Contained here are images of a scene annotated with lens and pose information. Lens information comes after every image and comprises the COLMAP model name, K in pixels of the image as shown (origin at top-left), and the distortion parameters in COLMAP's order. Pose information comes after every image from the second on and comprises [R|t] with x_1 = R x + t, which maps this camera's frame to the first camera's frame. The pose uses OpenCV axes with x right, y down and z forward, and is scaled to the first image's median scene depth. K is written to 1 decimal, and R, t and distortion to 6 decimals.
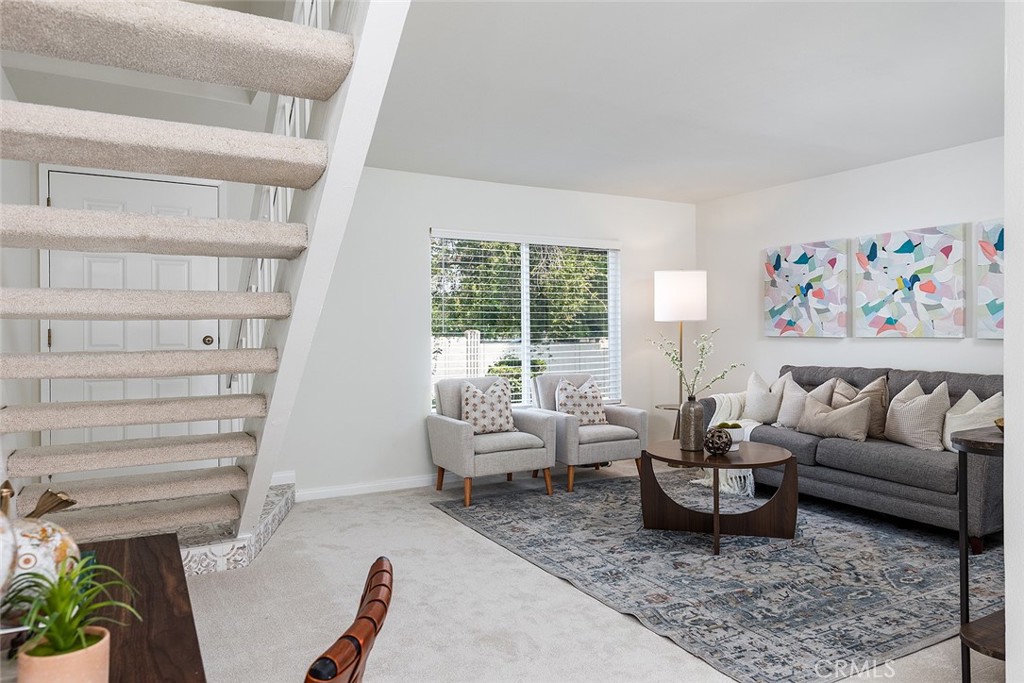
lens RADIAL K [[656.8, 0, 496.4], [0, 656.8, 335.1], [0, 0, 1]] dist [0.000455, 0.002096]
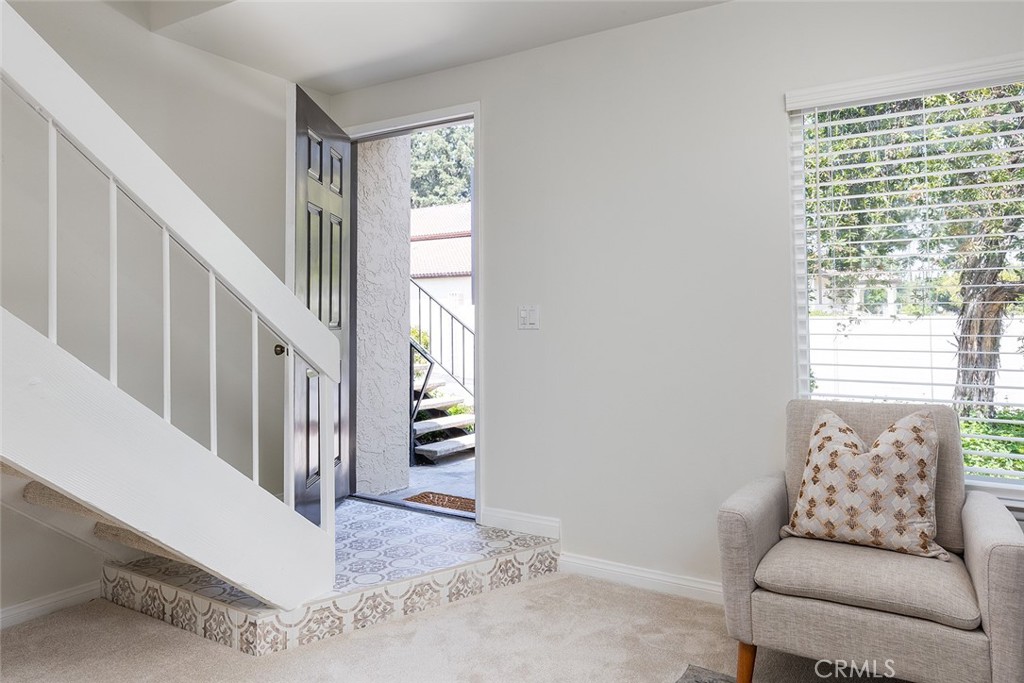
lens RADIAL K [[656.8, 0, 511.1], [0, 656.8, 336.2], [0, 0, 1]] dist [0.000455, 0.002096]
pose [[0.509925, 0.002523, -0.860215, 0.242430], [0.007004, 0.999950, 0.007085, 0.019013], [0.860190, -0.009637, 0.509882, 0.660022]]
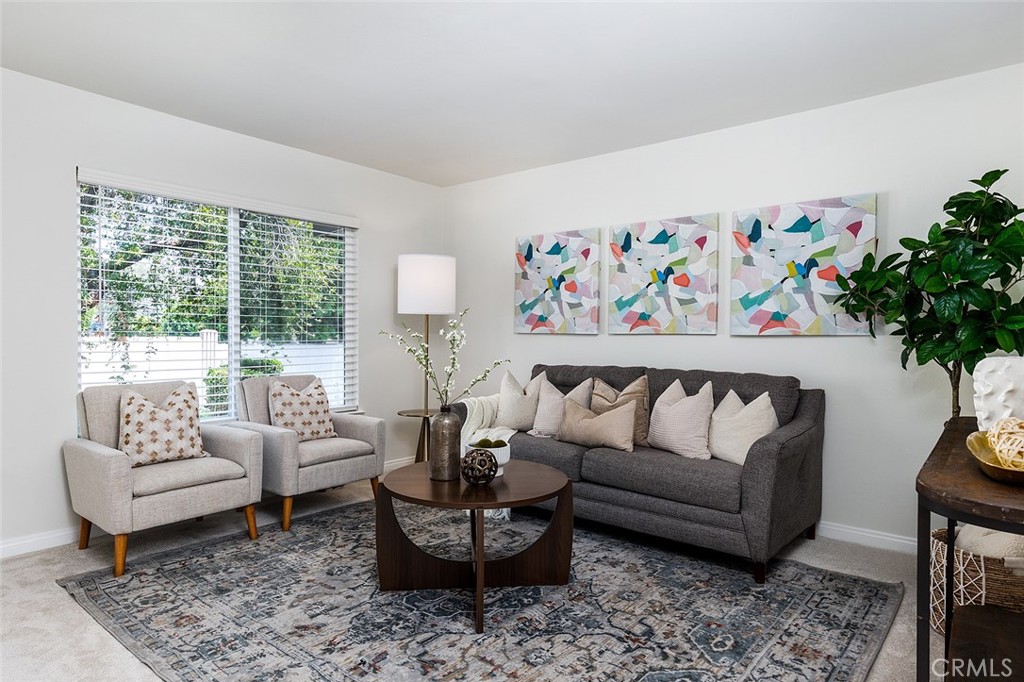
lens RADIAL K [[593.4, 0, 468.8], [0, 593.4, 345.7], [0, 0, 1]] dist [0.010917, -0.001747]
pose [[0.936850, 0.007035, 0.349660, 0.075858], [-0.011289, 0.999885, 0.010127, 0.015653], [-0.349549, -0.013435, 0.936822, 0.316243]]
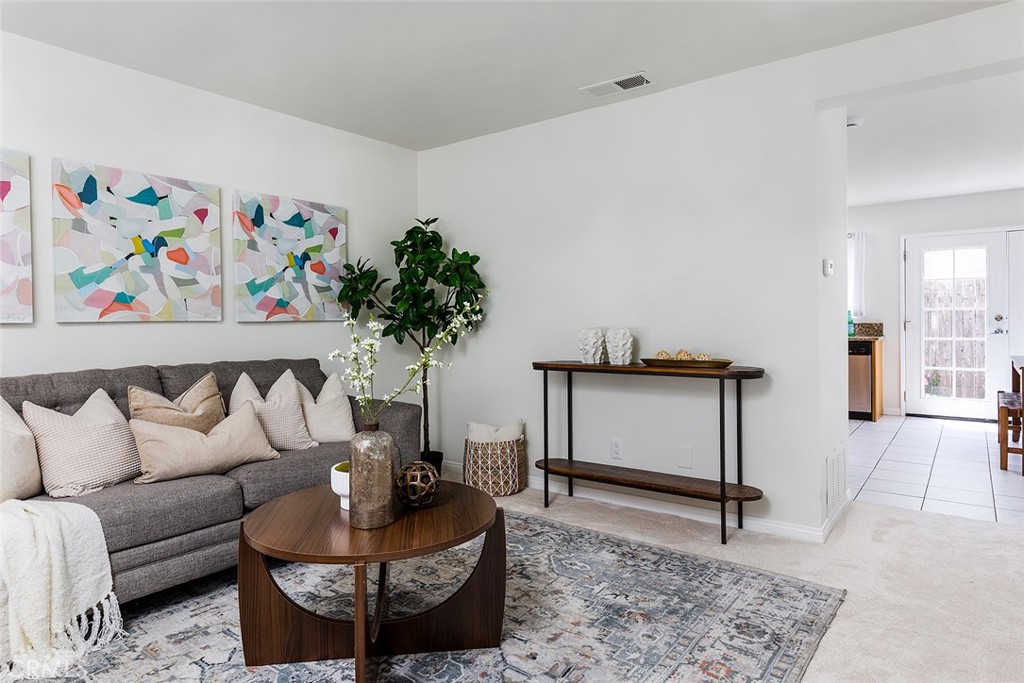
lens RADIAL K [[593.4, 0, 556.9], [0, 593.4, 328.6], [0, 0, 1]] dist [0.010917, -0.001747]
pose [[-0.442474, -0.012525, 0.896694, -0.175159], [0.009493, 0.999781, 0.018649, 0.003841], [-0.896731, 0.016764, -0.442258, 0.935458]]
